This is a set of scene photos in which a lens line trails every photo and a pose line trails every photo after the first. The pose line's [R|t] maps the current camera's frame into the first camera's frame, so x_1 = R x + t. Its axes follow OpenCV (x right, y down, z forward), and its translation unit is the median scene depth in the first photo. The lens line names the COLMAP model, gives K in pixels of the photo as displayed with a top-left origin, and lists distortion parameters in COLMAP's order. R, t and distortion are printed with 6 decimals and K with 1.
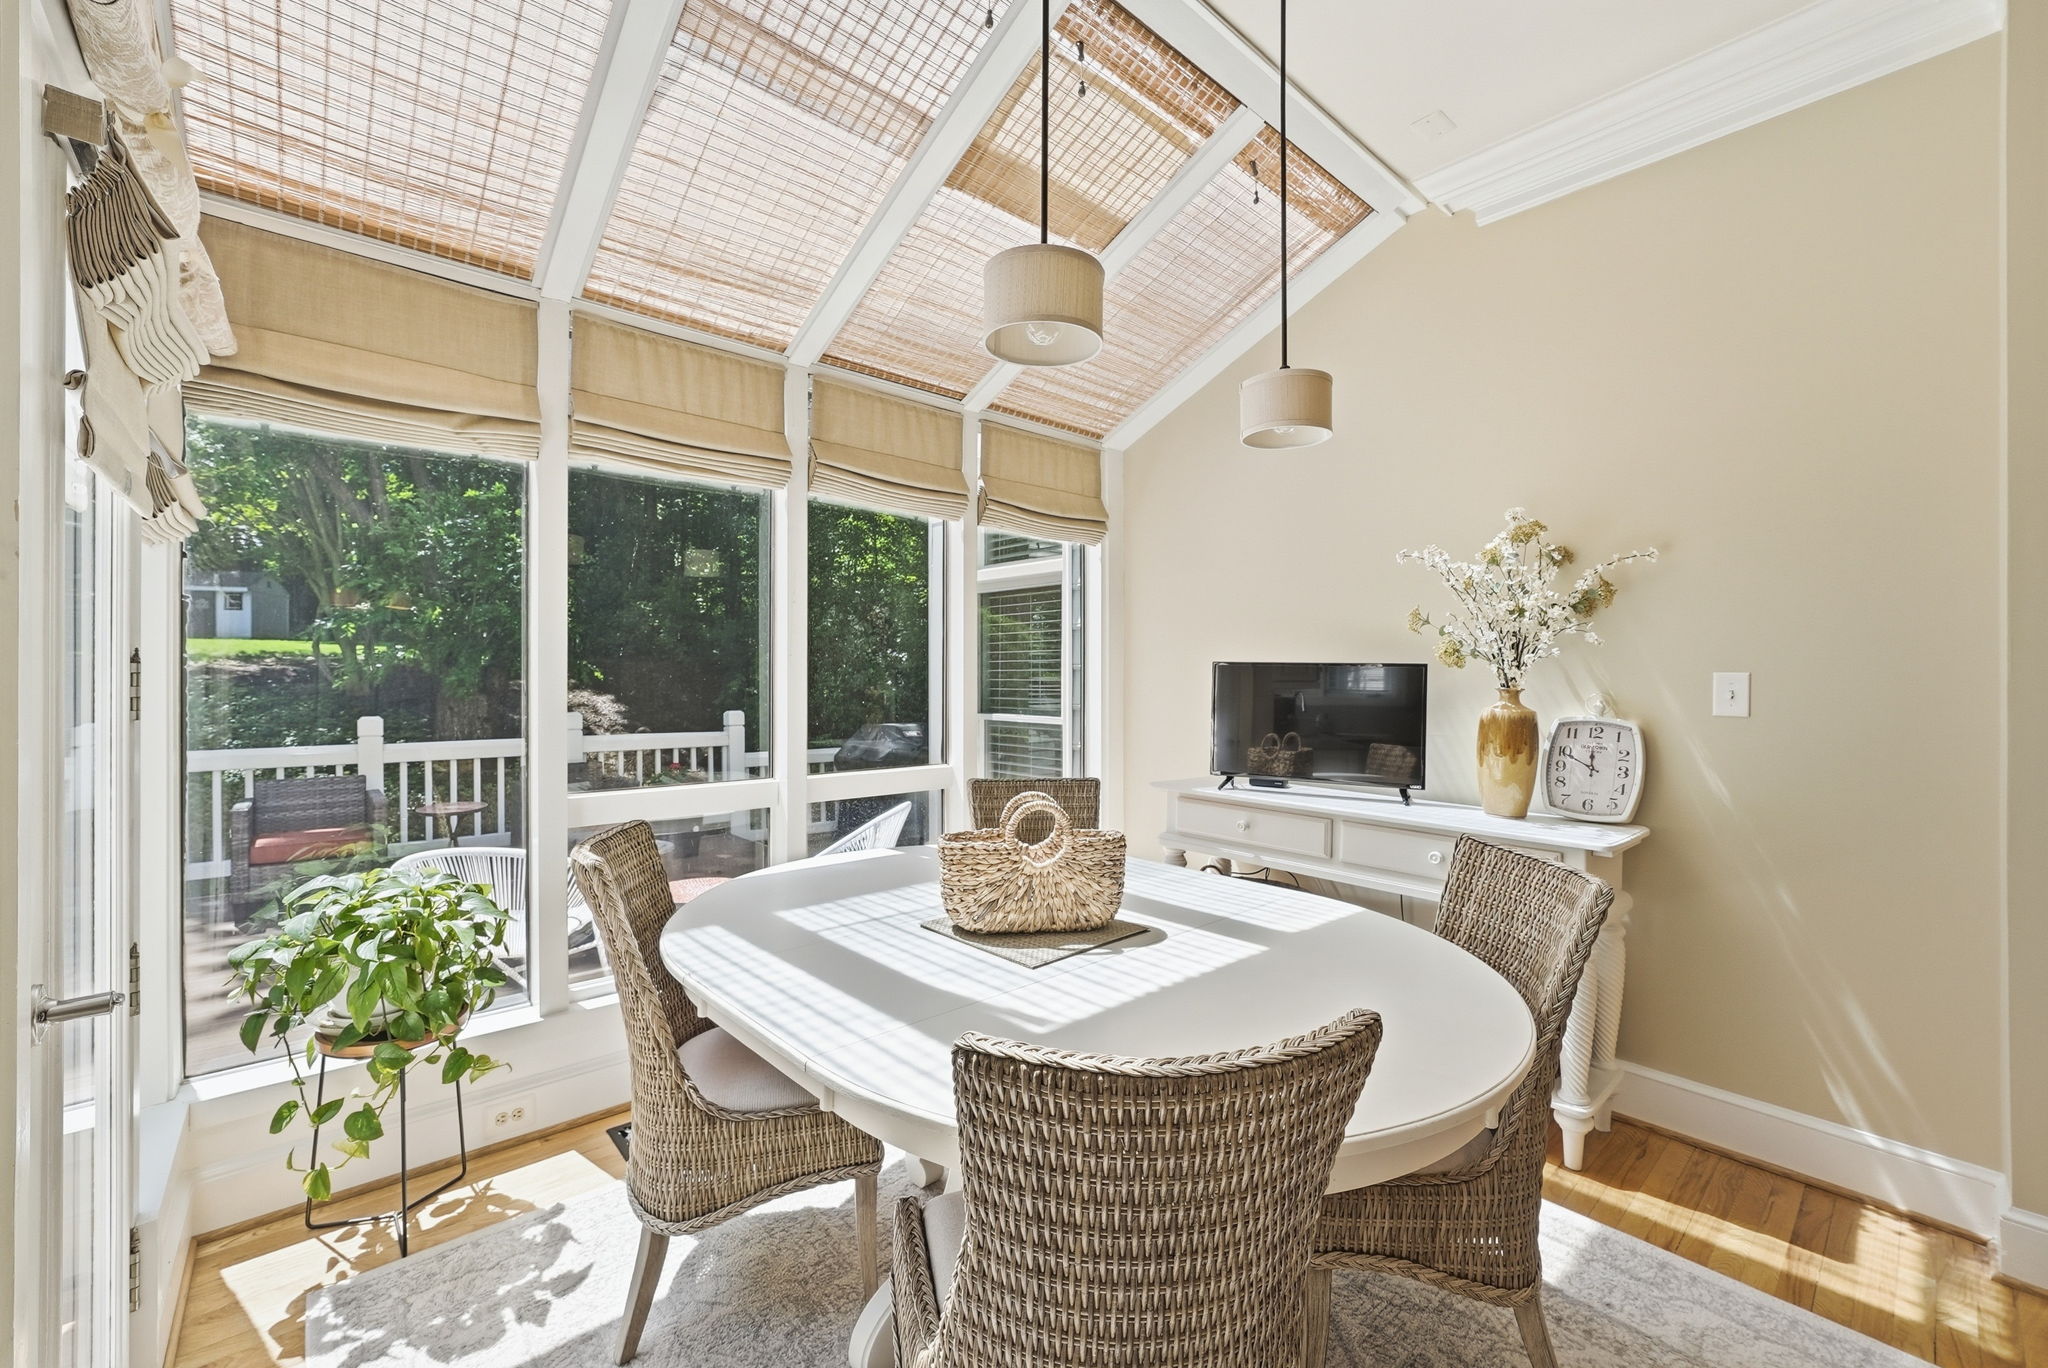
lens RADIAL K [[842.5, 0, 1023.8], [0, 842.5, 675.8], [0, 0, 1]] dist [-0.002547, -0.000104]
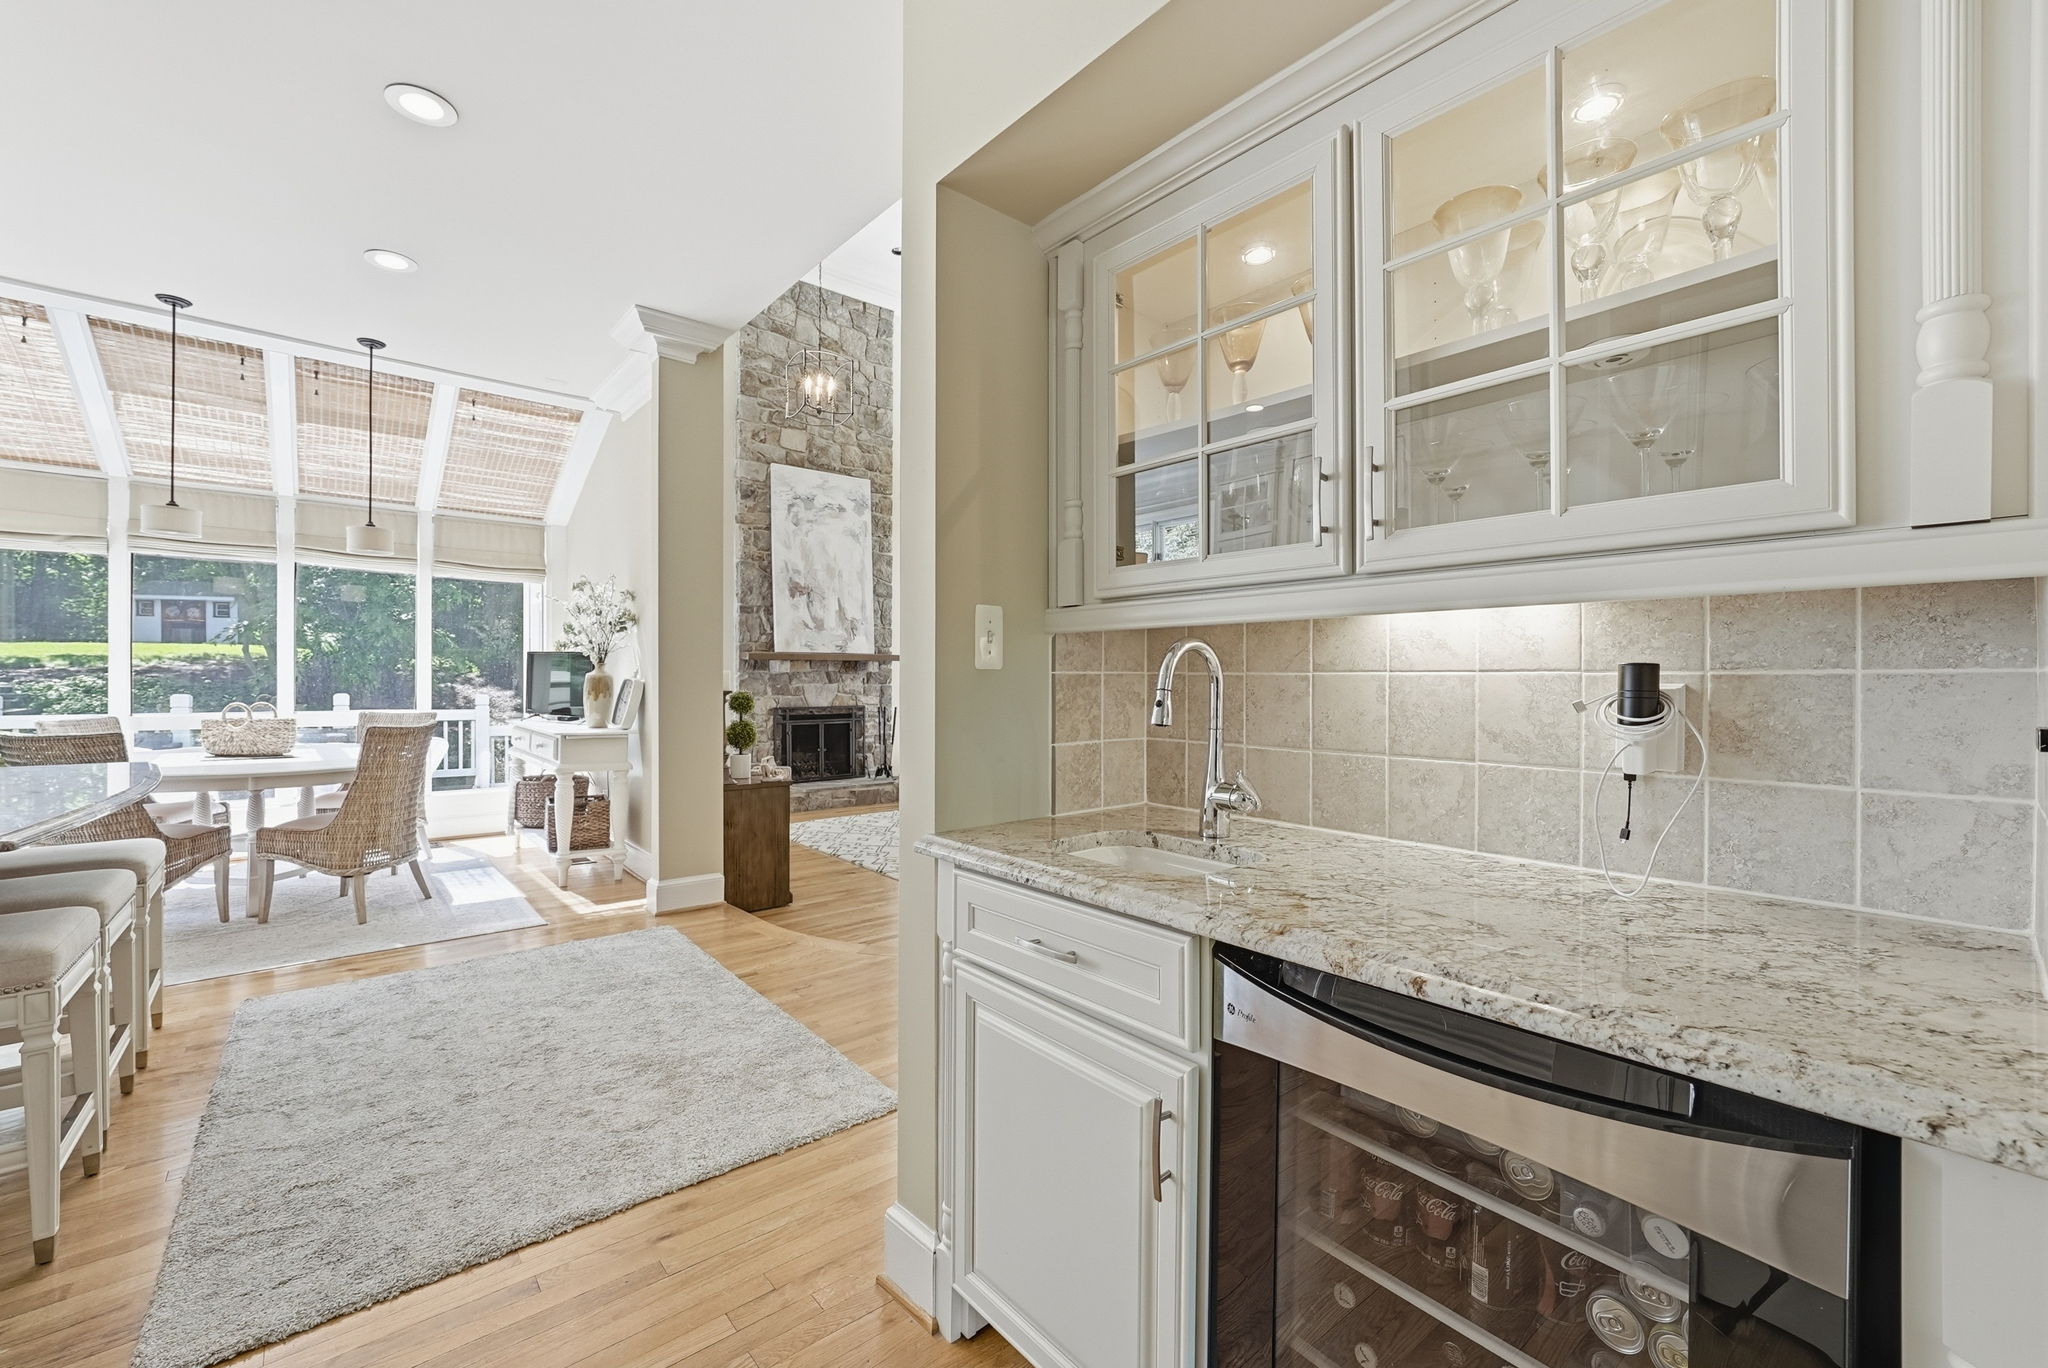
lens RADIAL K [[838.3, 0, 1019.9], [0, 838.3, 677.2], [0, 0, 1]] dist [0.000556, 0.000027]
pose [[0.999724, 0.000532, -0.023497, 1.131918], [-0.000647, 0.999988, -0.004927, 0.039785], [0.023494, 0.004941, 0.999712, -0.672280]]
